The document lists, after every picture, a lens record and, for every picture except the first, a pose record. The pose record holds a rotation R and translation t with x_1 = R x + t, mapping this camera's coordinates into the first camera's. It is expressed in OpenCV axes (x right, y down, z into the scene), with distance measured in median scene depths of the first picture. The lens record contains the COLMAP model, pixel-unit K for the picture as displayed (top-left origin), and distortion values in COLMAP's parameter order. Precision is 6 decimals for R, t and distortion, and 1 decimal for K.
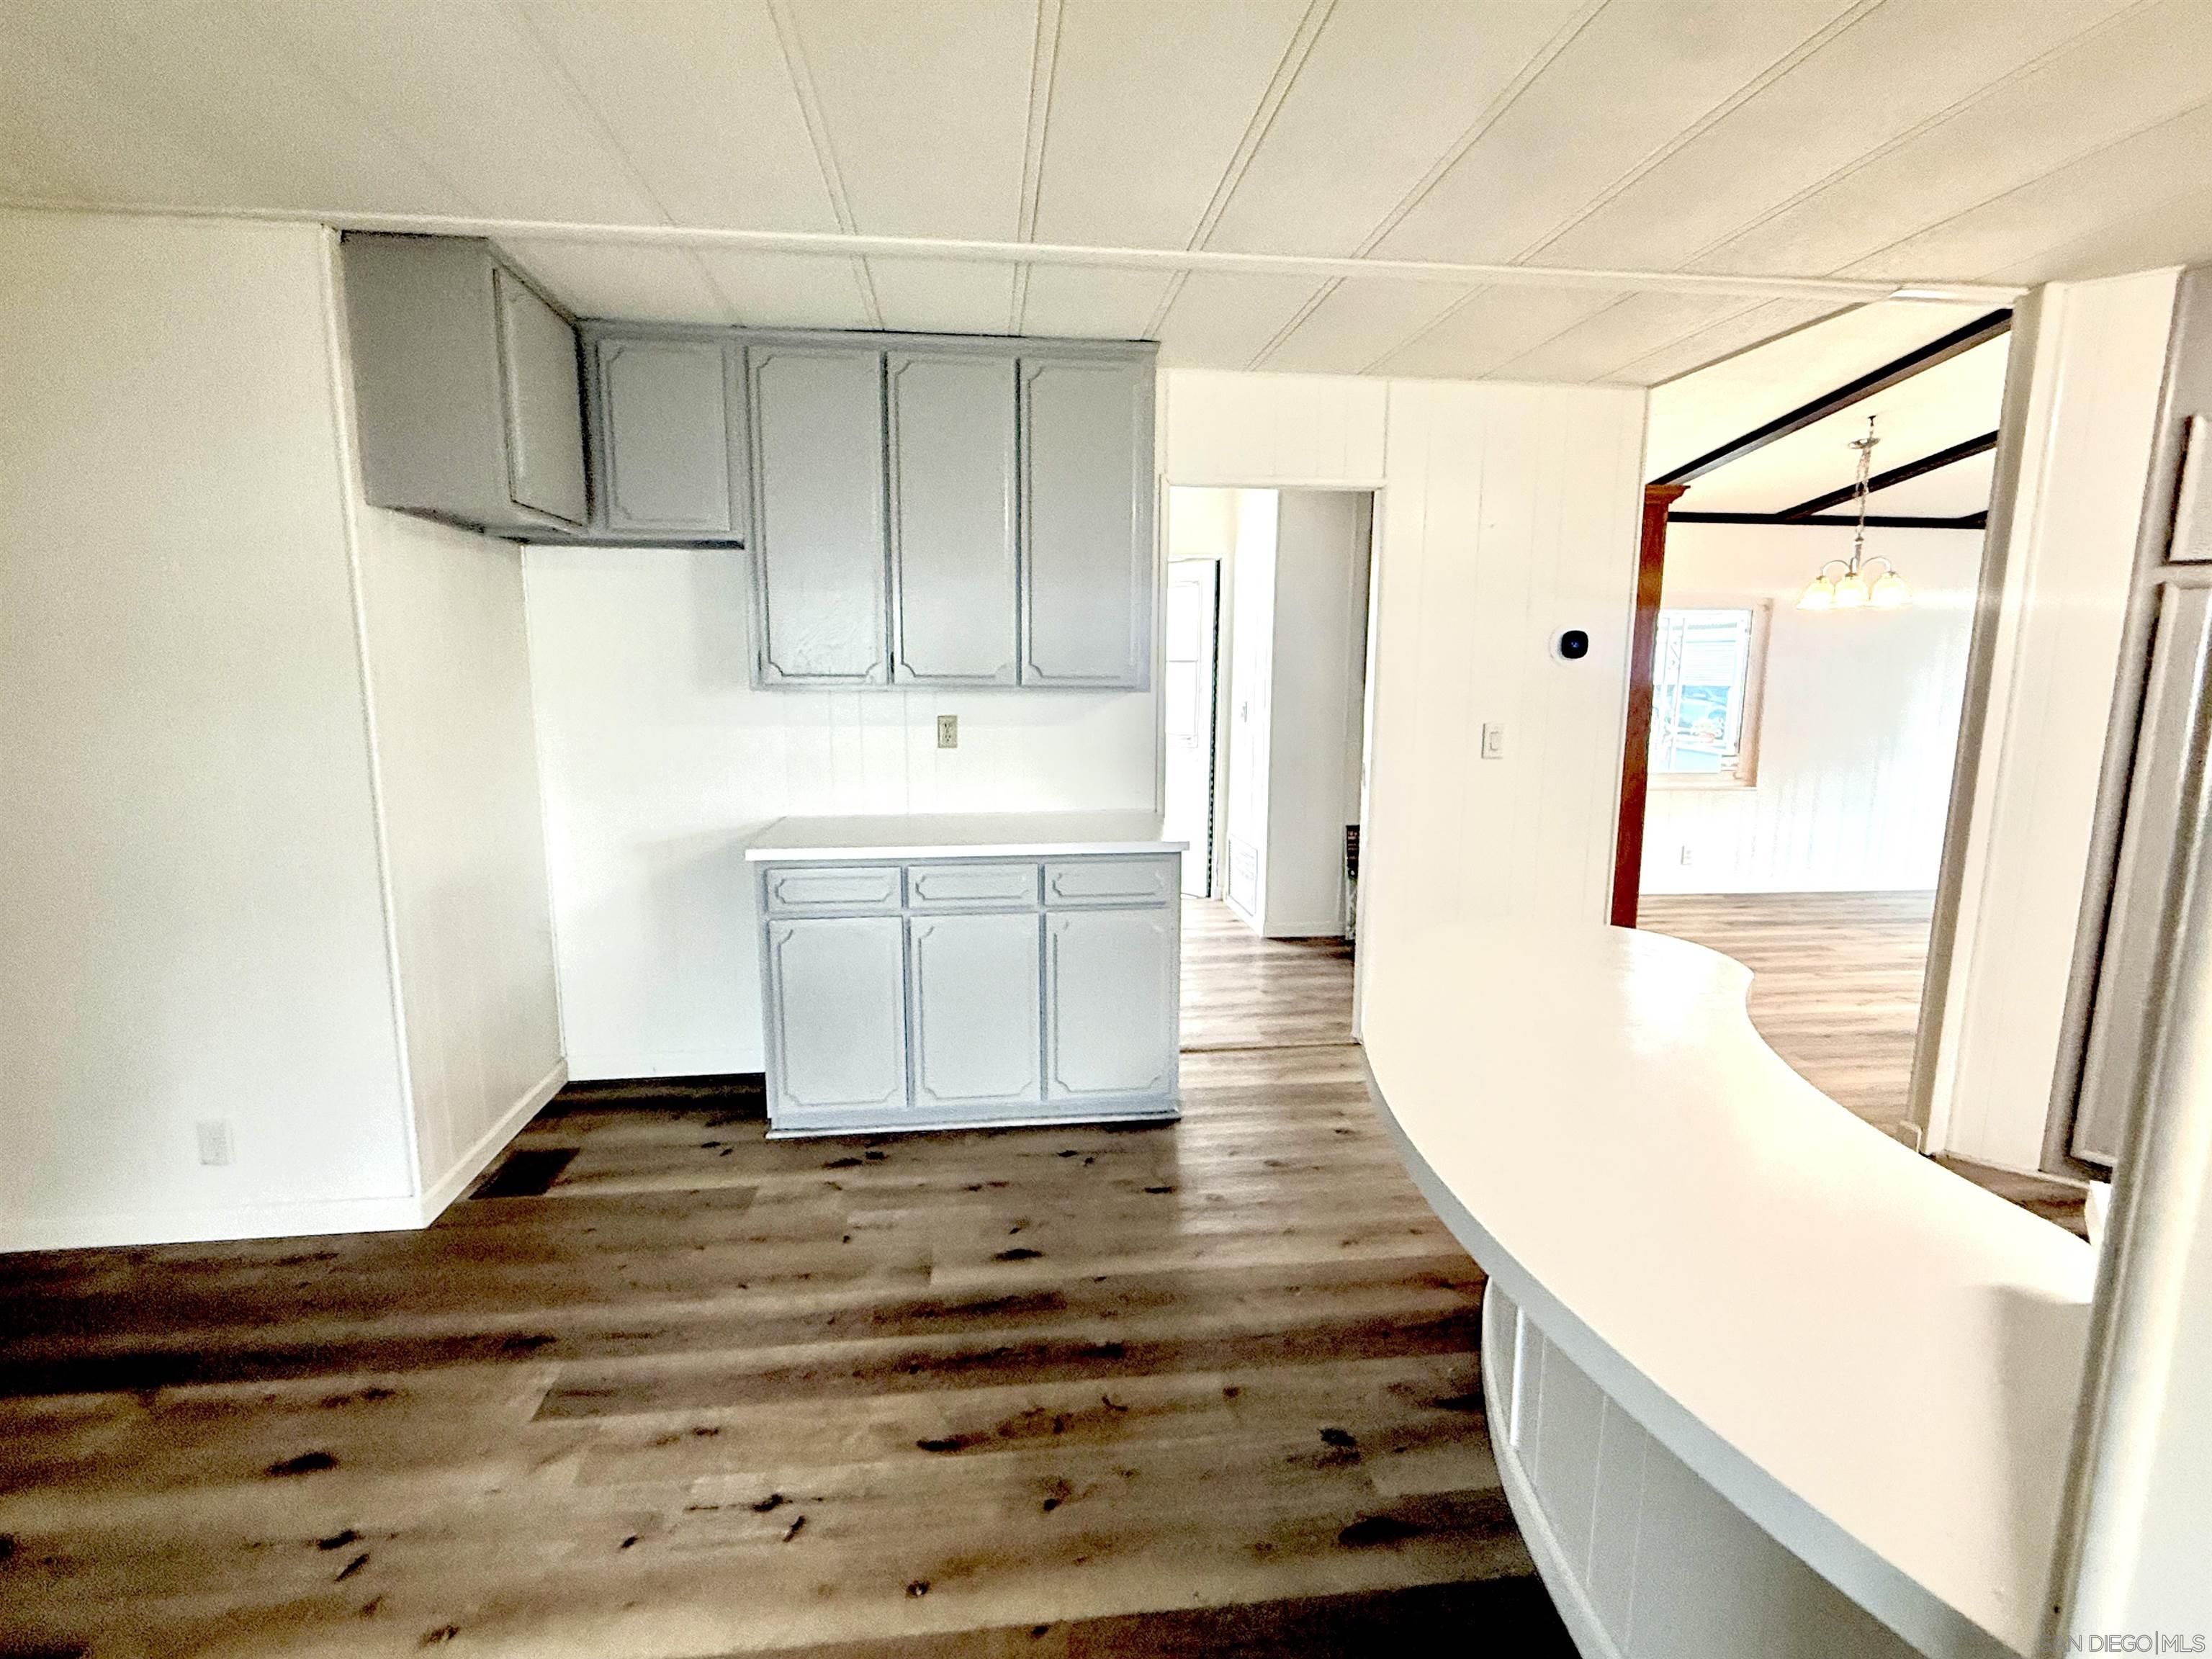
lens RADIAL K [[1058.2, 0, 1106.0], [0, 1058.2, 829.5], [0, 0, 1]] dist [-0.002344, -0.000291]
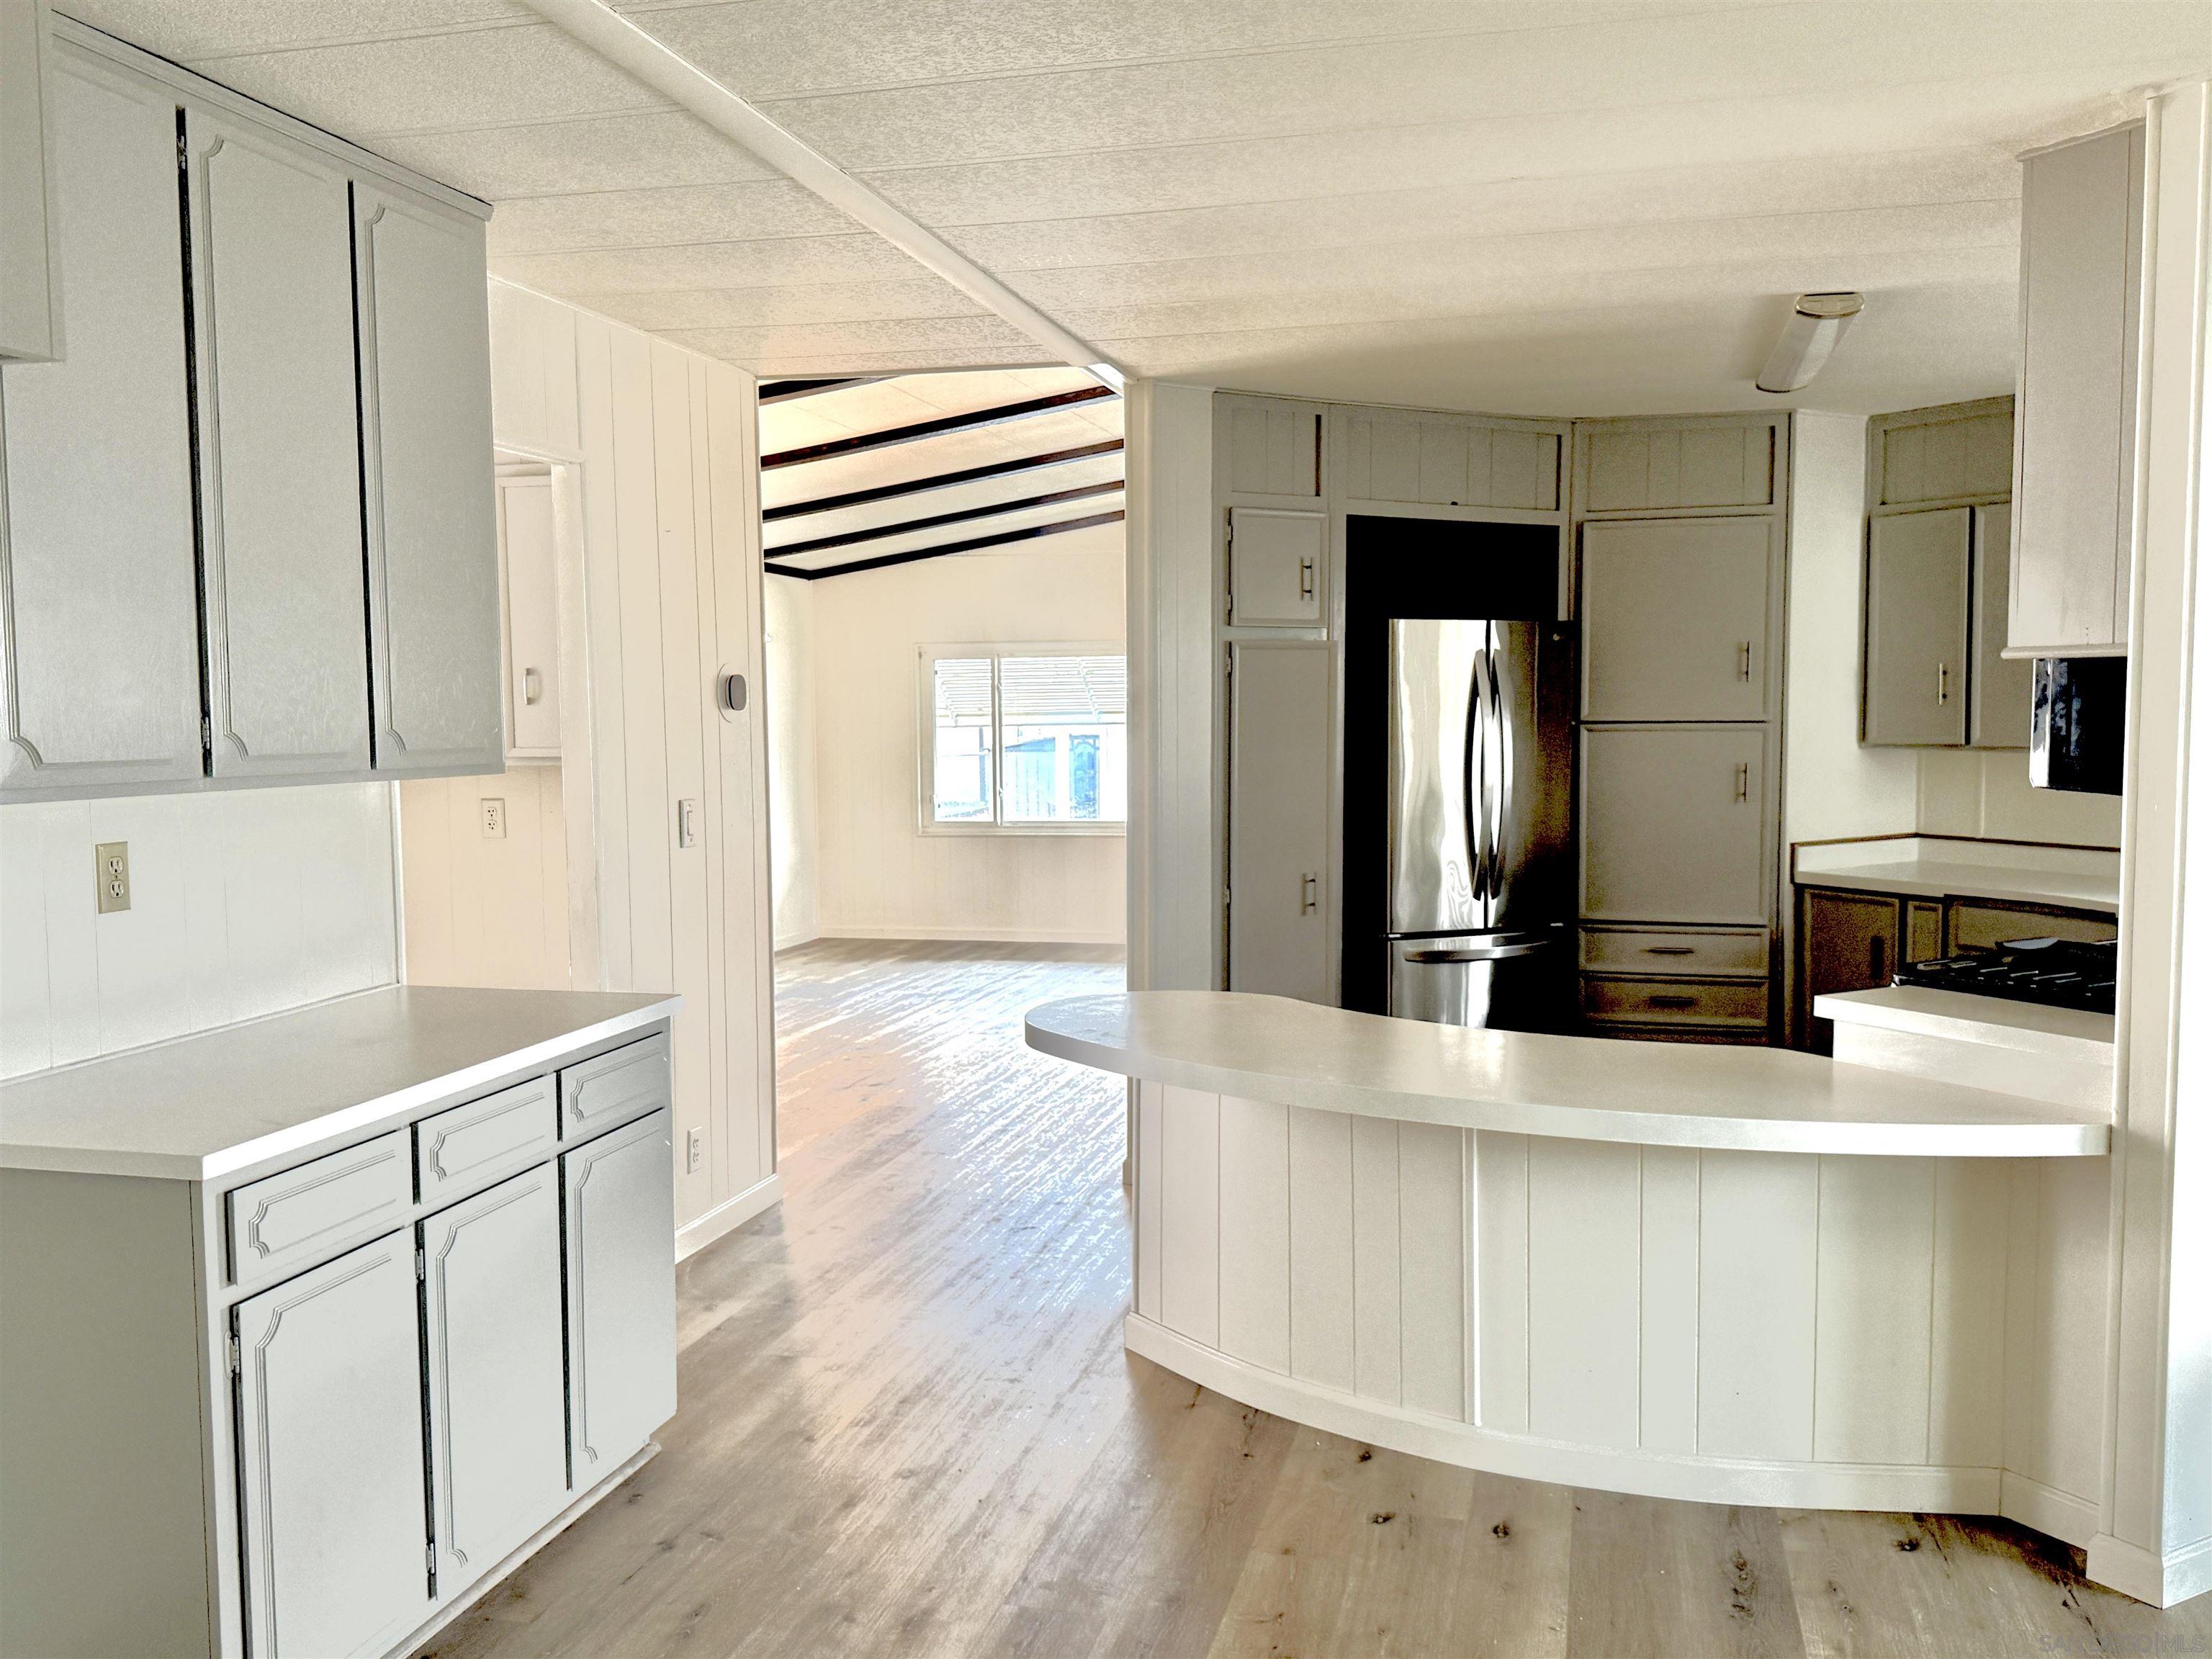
lens RADIAL K [[1832.5, 0, 1106.0], [0, 1832.5, 829.5], [0, 0, 1]] dist [0.095784, -0.130936]
pose [[0.364738, -0.070728, 0.928420, -1.010027], [0.156373, 0.987602, 0.013803, -0.073778], [-0.917885, 0.140145, 0.371276, 0.380793]]
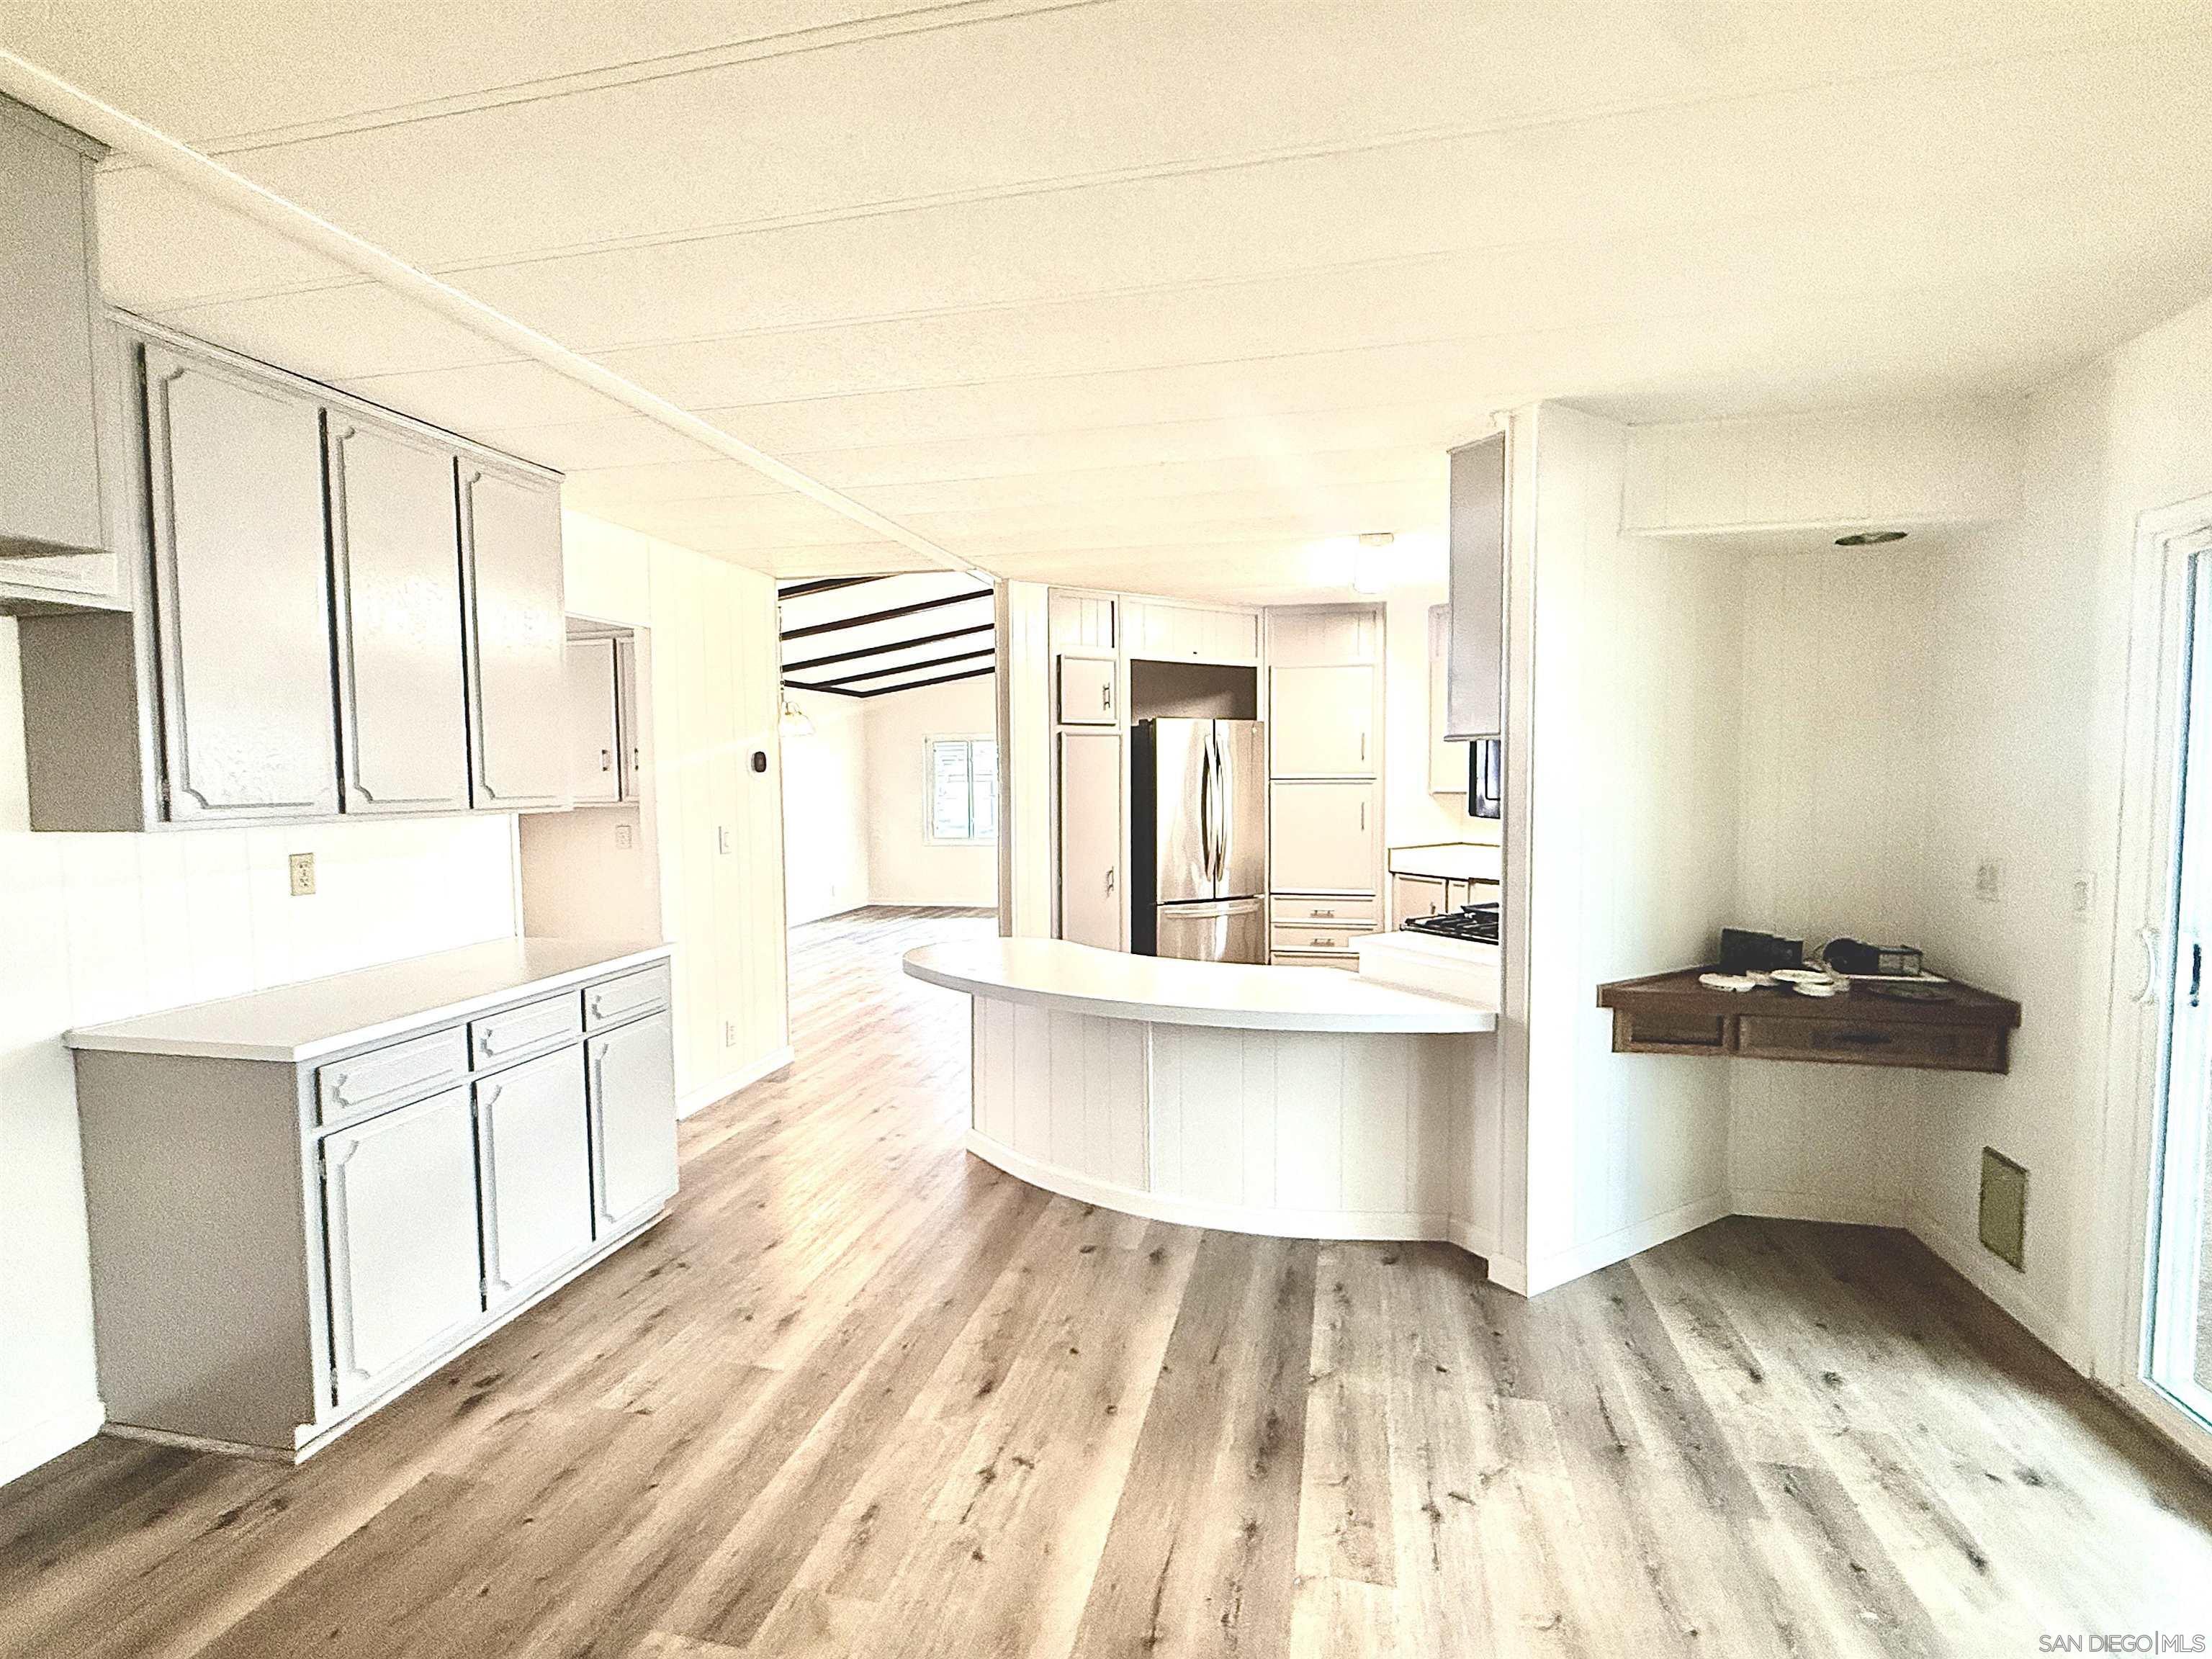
lens RADIAL K [[1046.2, 0, 1106.0], [0, 1046.2, 829.5], [0, 0, 1]] dist [0.021426, -0.000312]
pose [[0.339489, -0.061919, 0.938570, -0.904456], [0.159441, 0.987179, 0.007455, -0.048111], [-0.926998, 0.147115, 0.345009, 0.239030]]
